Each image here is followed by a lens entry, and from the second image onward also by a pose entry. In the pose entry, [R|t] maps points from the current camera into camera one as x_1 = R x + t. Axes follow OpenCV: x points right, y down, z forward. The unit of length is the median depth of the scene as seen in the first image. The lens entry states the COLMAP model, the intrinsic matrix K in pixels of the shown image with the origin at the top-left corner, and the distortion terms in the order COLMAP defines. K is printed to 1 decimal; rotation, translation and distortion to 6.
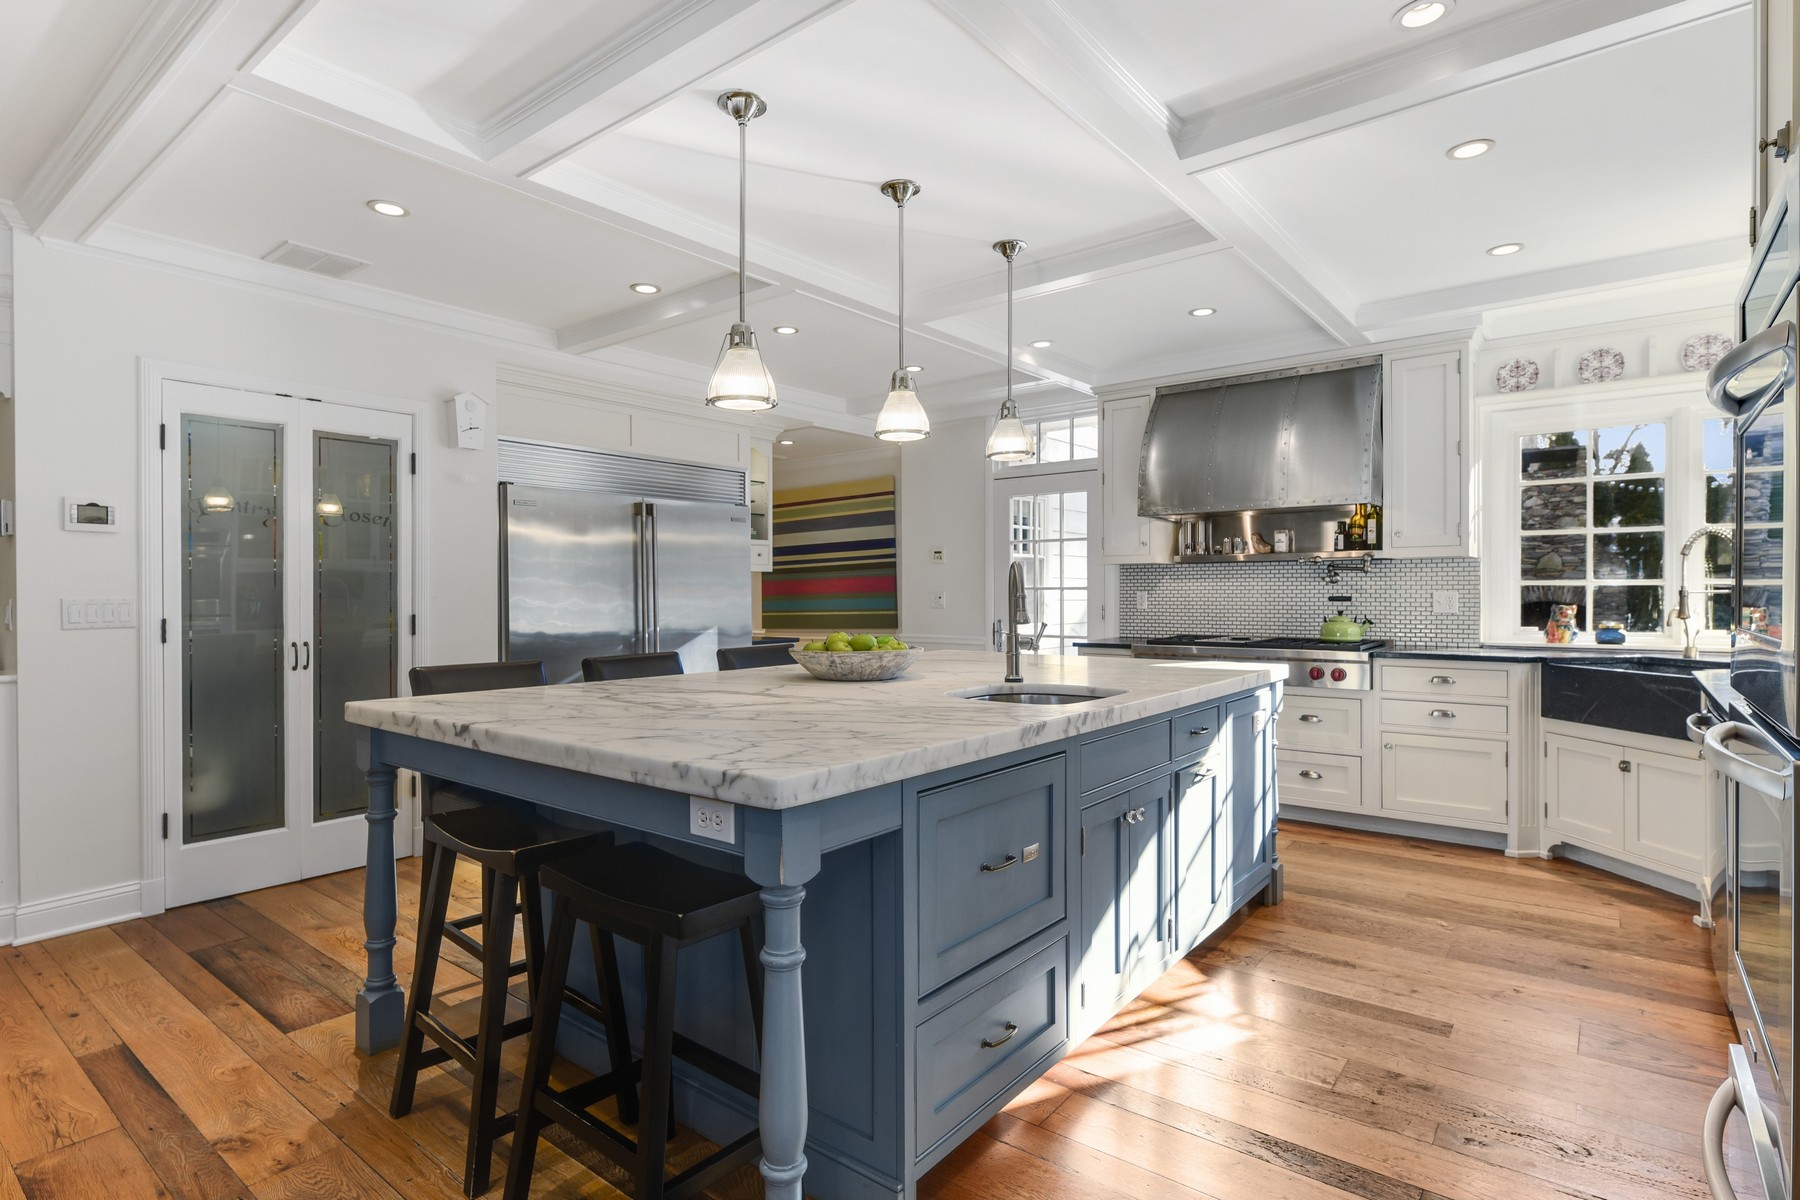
lens RADIAL K [[909.4, 0, 900.0], [0, 909.4, 600.0], [0, 0, 1]] dist [0.001267, 0.000053]
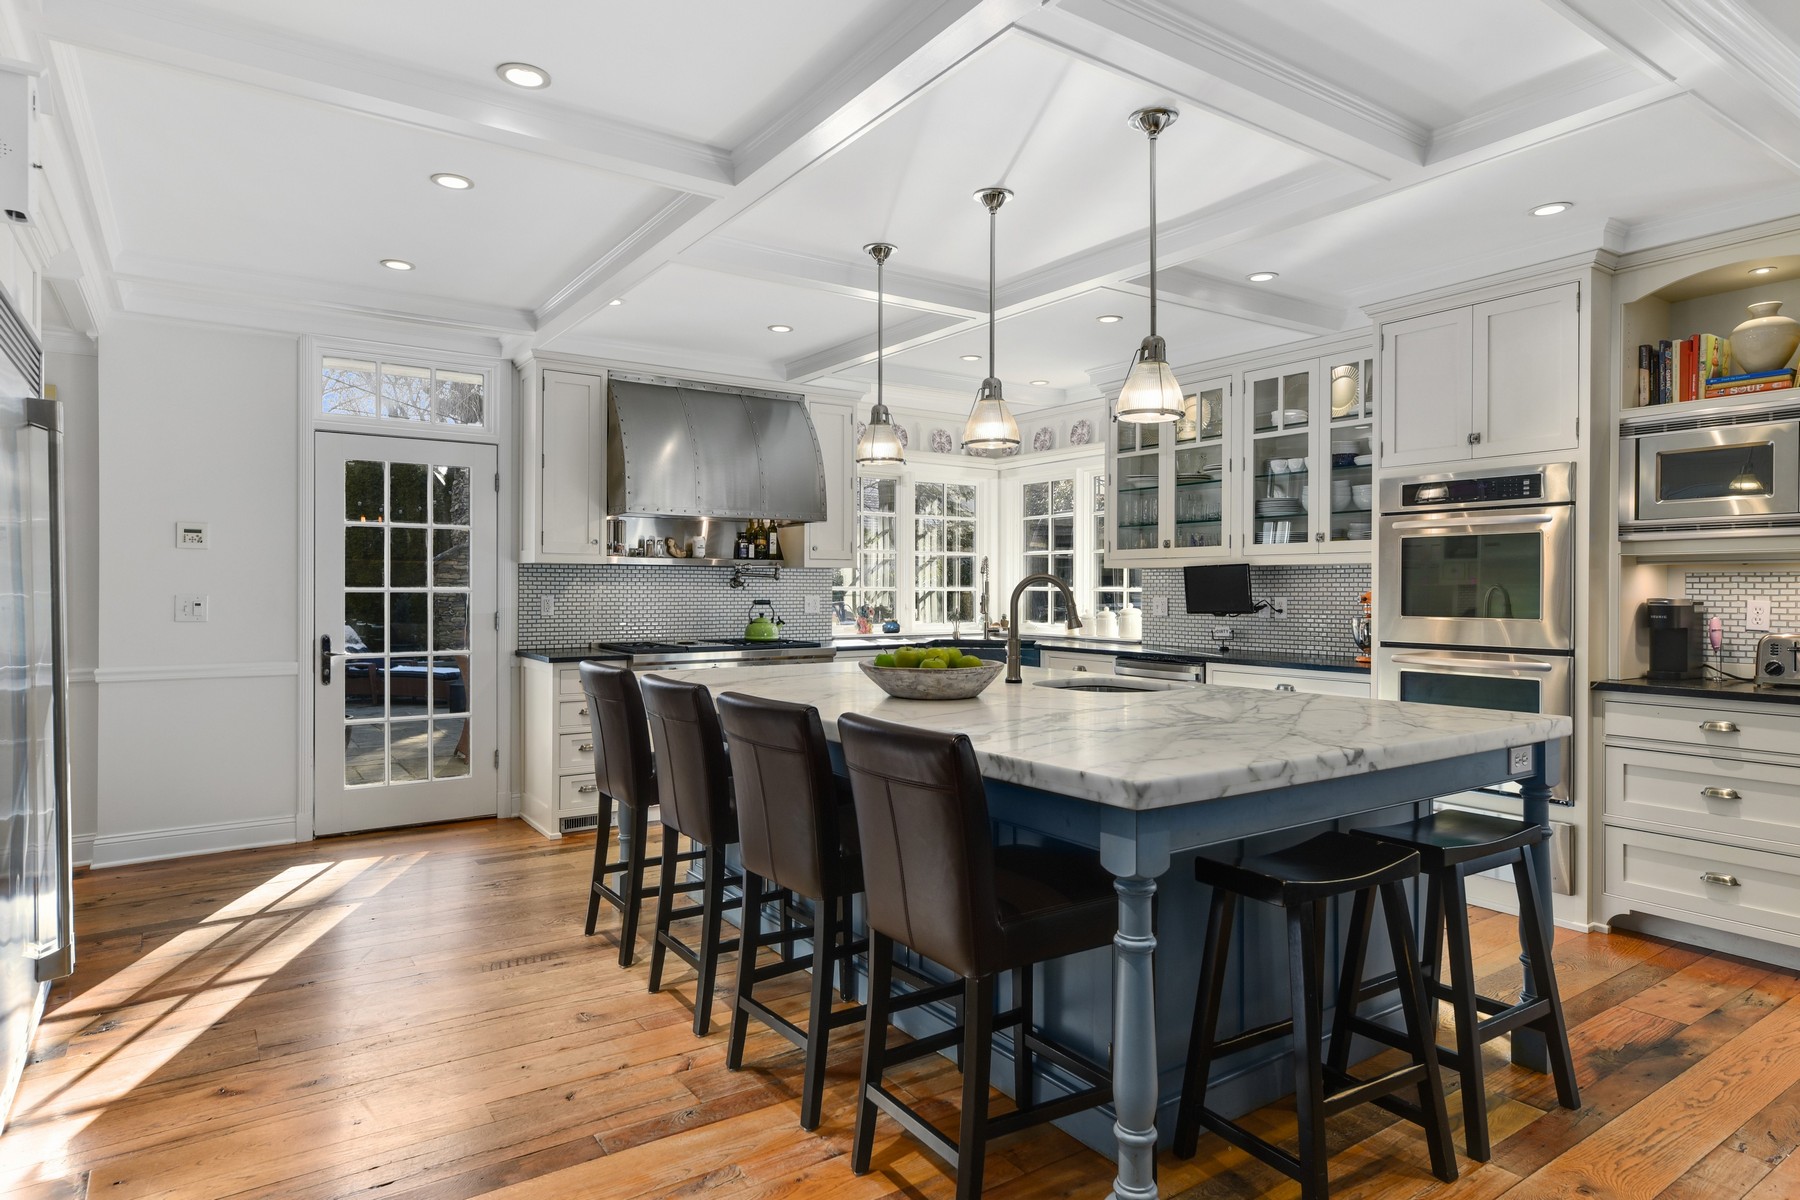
lens RADIAL K [[1024.5, 0, 895.0], [0, 1024.5, 604.9], [0, 0, 1]] dist [0.005415, 0.000200]
pose [[0.299405, -0.011047, 0.954062, -1.331172], [0.002019, 0.999938, 0.010945, -0.024099], [-0.954124, -0.001350, 0.299409, 0.915399]]
